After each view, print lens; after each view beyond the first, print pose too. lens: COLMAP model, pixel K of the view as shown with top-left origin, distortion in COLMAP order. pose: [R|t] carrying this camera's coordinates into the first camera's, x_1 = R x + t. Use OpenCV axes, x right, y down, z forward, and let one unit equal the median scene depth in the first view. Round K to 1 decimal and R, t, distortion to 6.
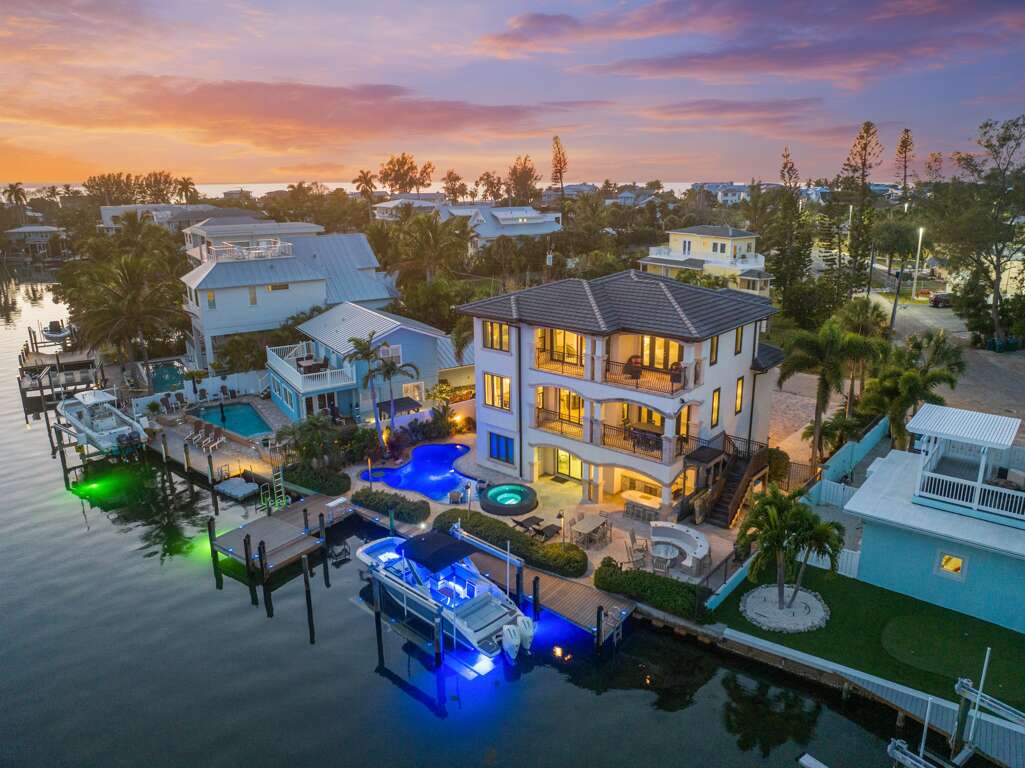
lens RADIAL K [[689.4, 0, 510.5], [0, 689.4, 380.5], [0, 0, 1]] dist [-0.035880, 0.002985]
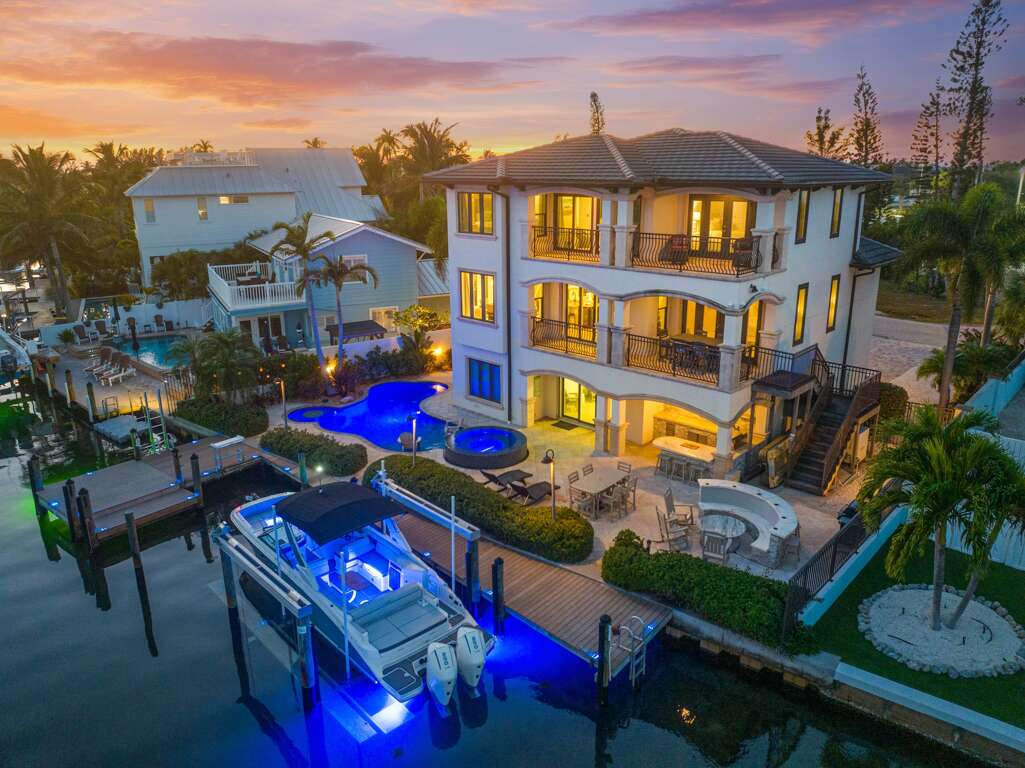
lens RADIAL K [[689.4, 0, 515.0], [0, 689.4, 380.2], [0, 0, 1]] dist [-0.035880, 0.002985]
pose [[0.998628, 0.020592, -0.048153, 0.060337], [-0.020076, 0.999736, 0.011174, 0.103395], [0.048370, -0.010192, 0.998777, 0.340849]]
